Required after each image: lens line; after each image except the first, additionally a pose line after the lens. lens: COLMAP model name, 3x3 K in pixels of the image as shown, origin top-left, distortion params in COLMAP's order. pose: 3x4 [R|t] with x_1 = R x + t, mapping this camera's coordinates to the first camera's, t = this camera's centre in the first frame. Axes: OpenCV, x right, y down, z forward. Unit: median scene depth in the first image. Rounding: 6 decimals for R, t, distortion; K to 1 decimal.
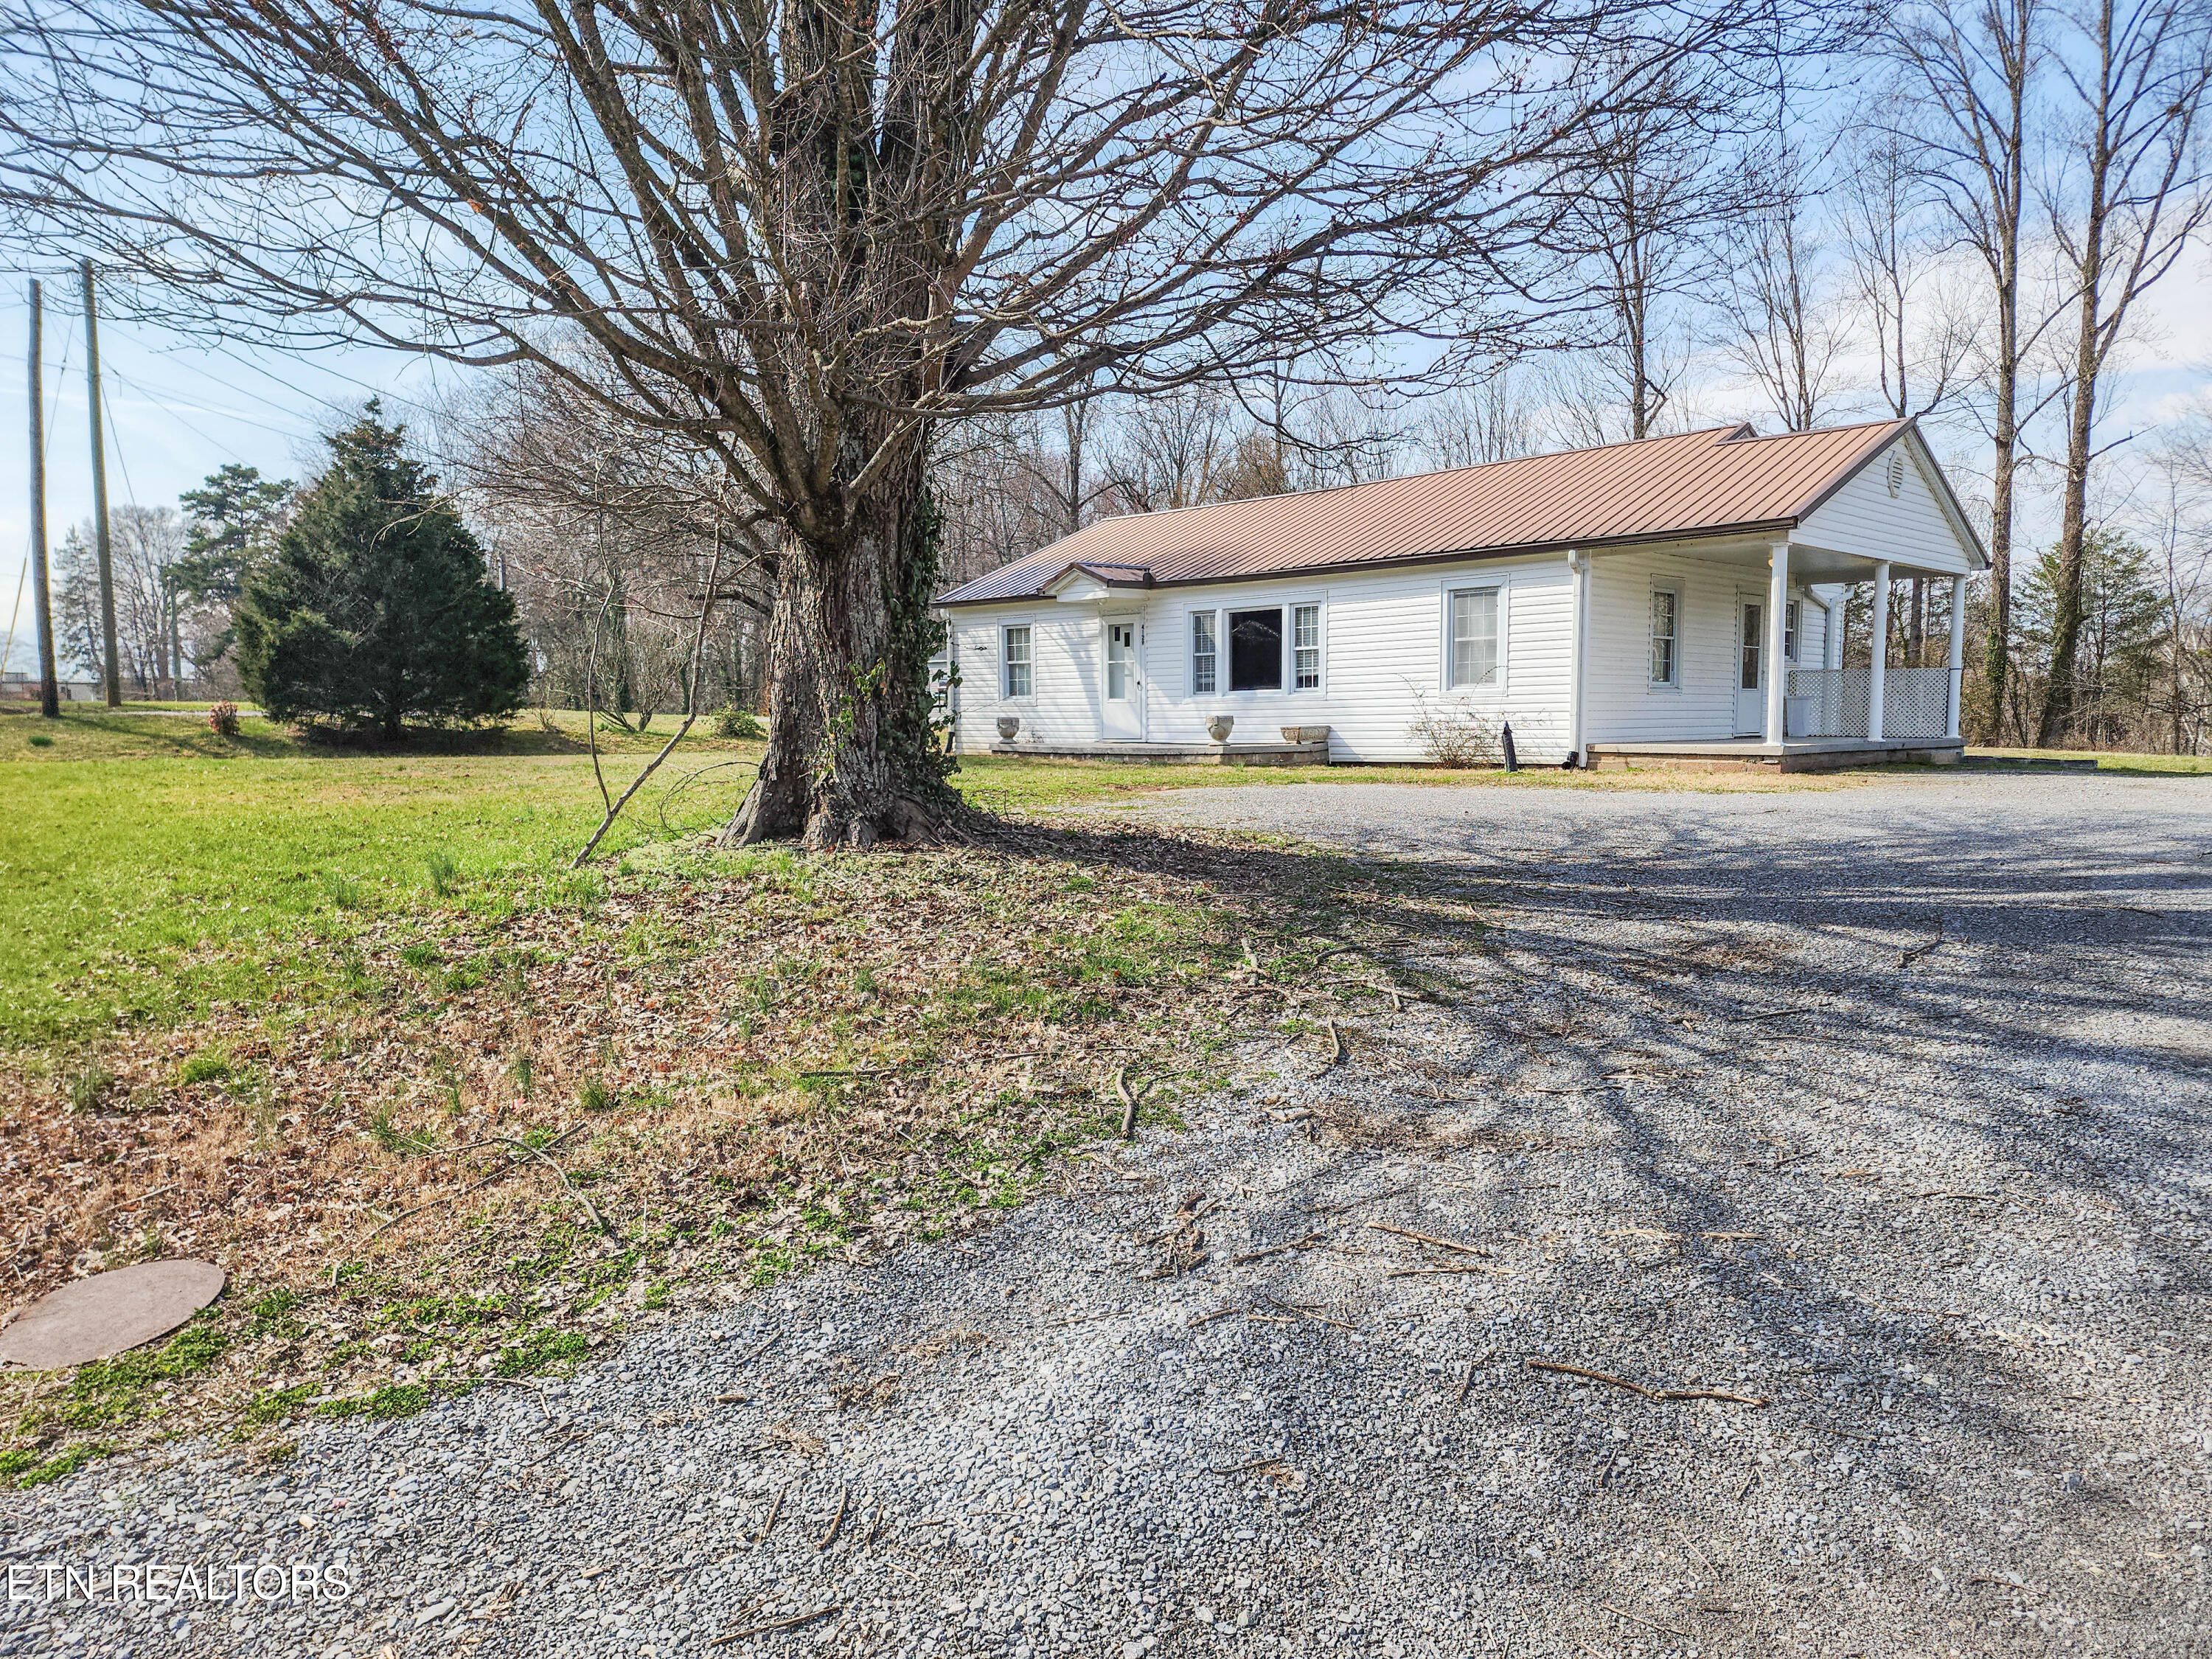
lens RADIAL K [[1445.1, 0, 1129.7], [0, 1445.1, 843.6], [0, 0, 1]] dist [0.047426, -0.001197]
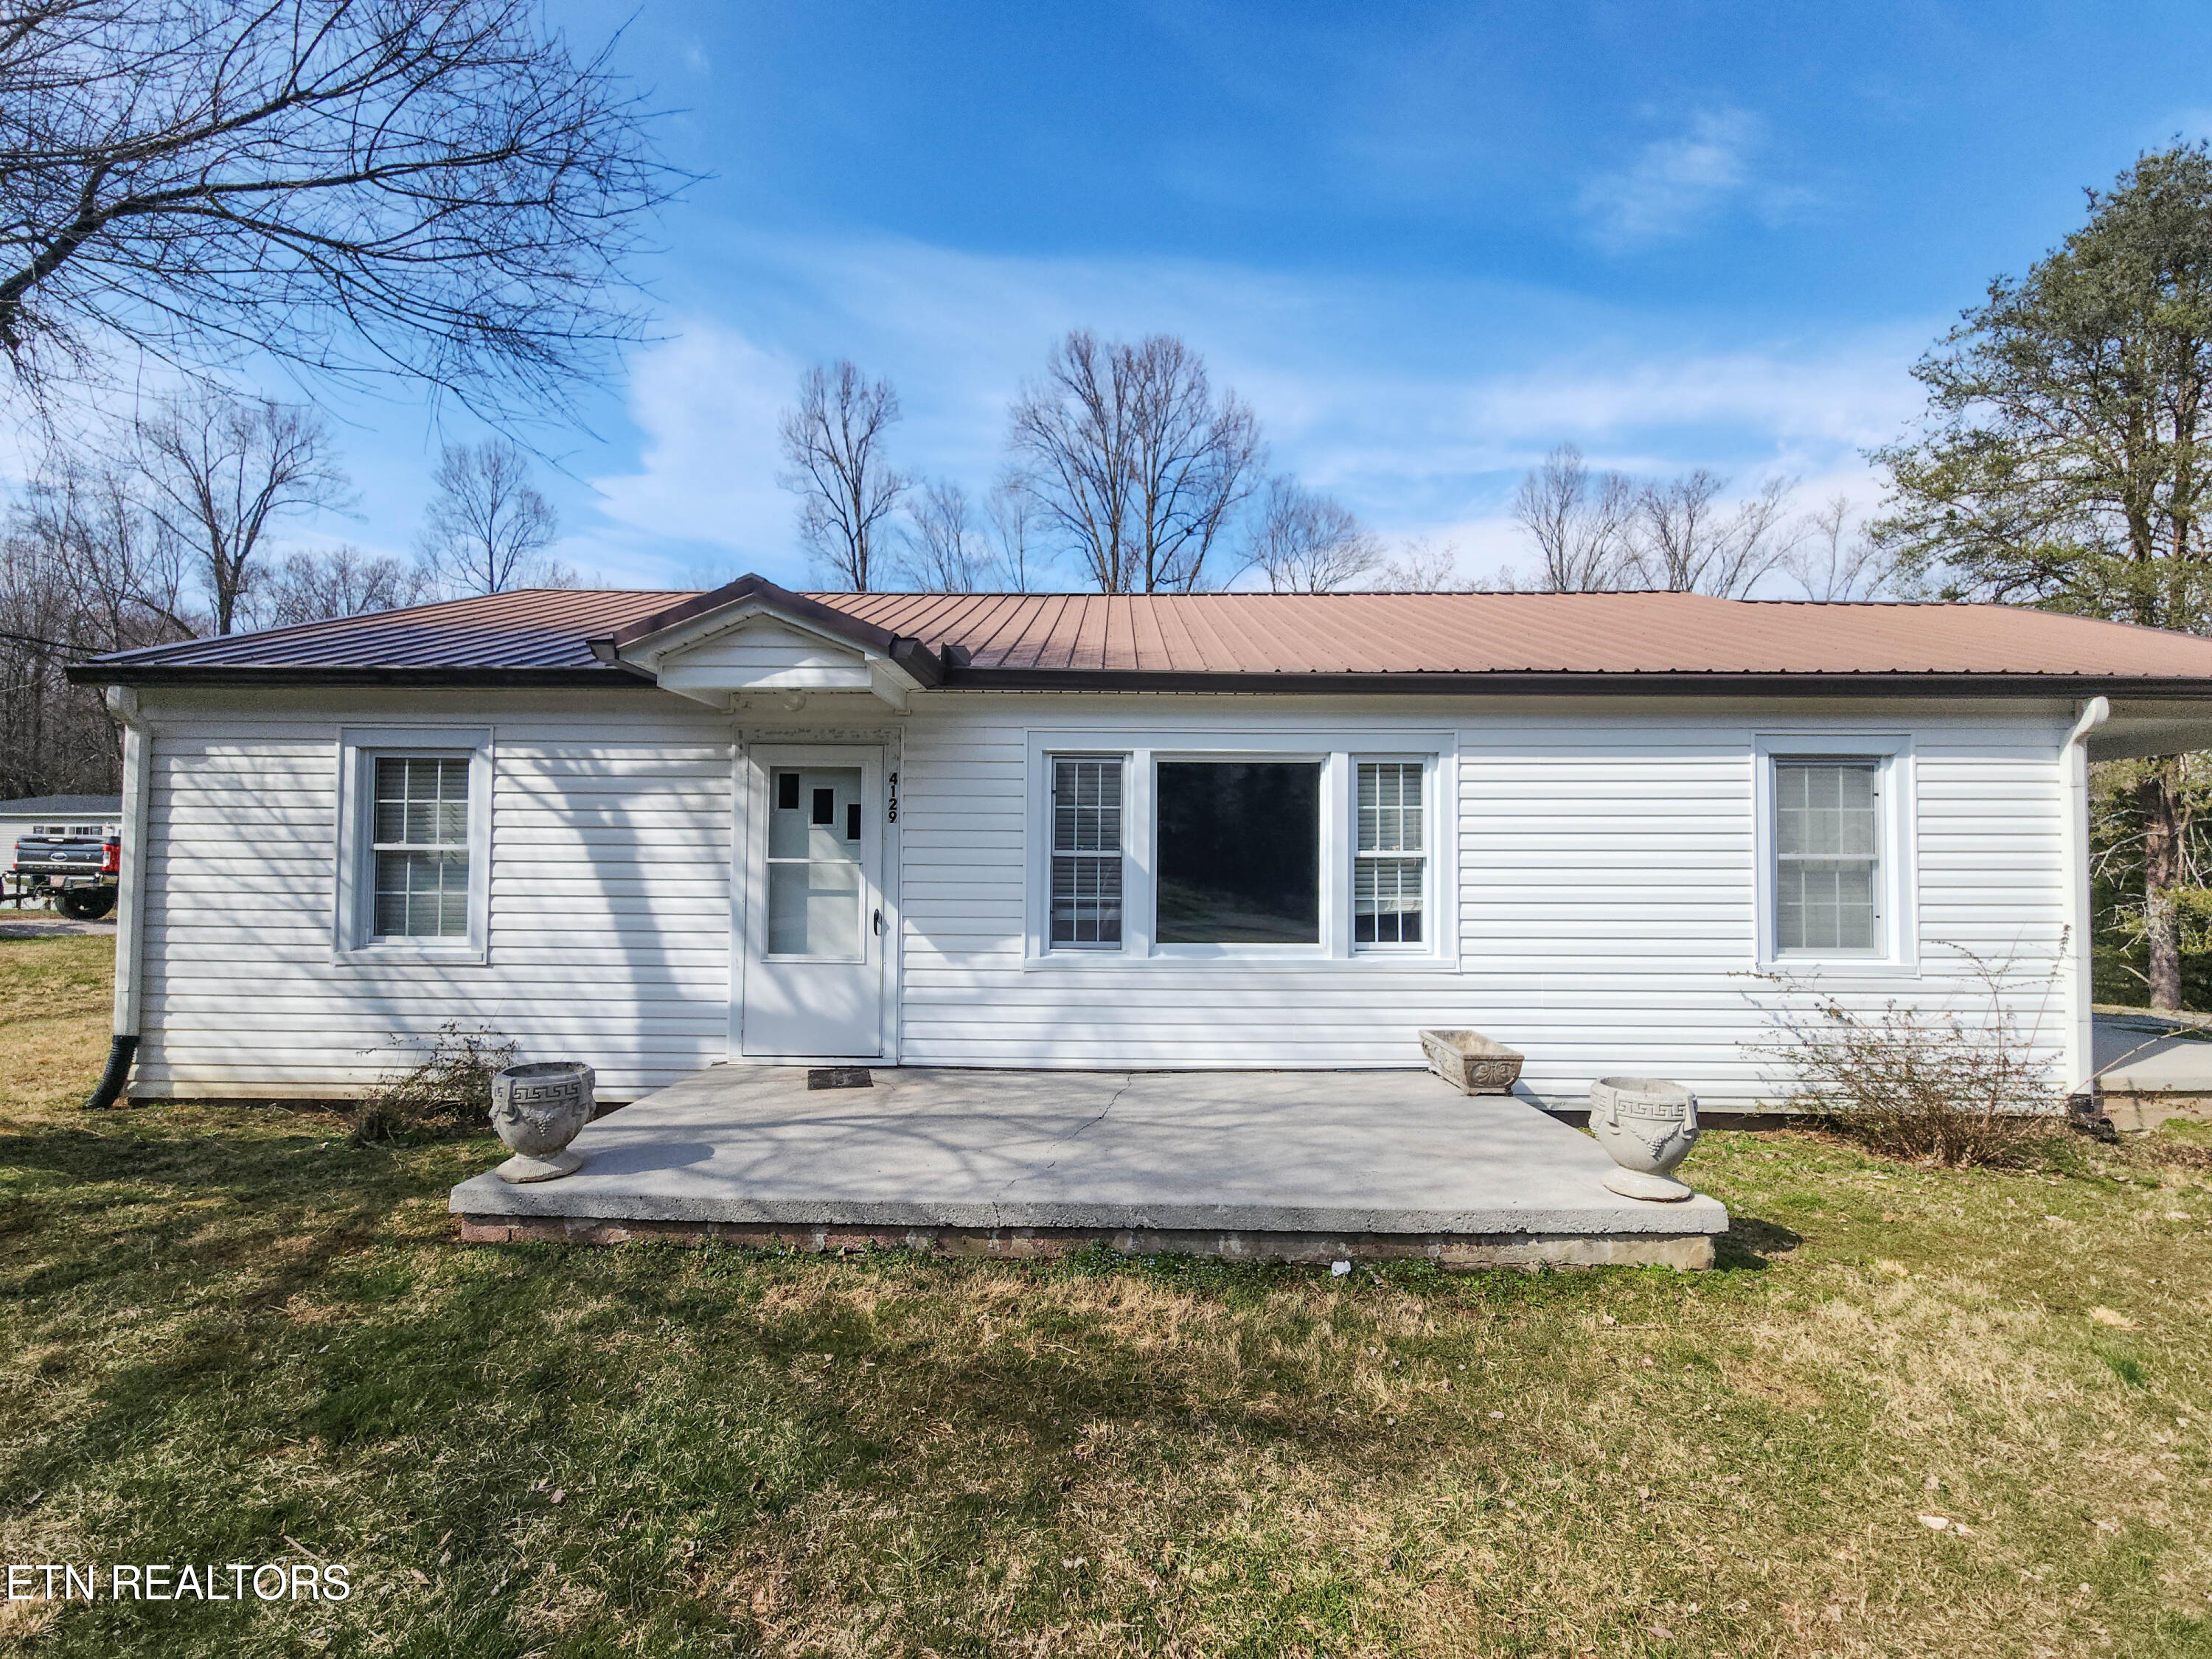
lens RADIAL K [[913.4, 0, 1104.6], [0, 913.4, 840.7], [0, 0, 1]] dist [0.004153, -0.002222]
pose [[0.718173, 0.036741, 0.694894, -0.136578], [0.047374, 0.993707, -0.101500, -0.113981], [-0.694251, 0.105815, 0.711912, 0.853253]]
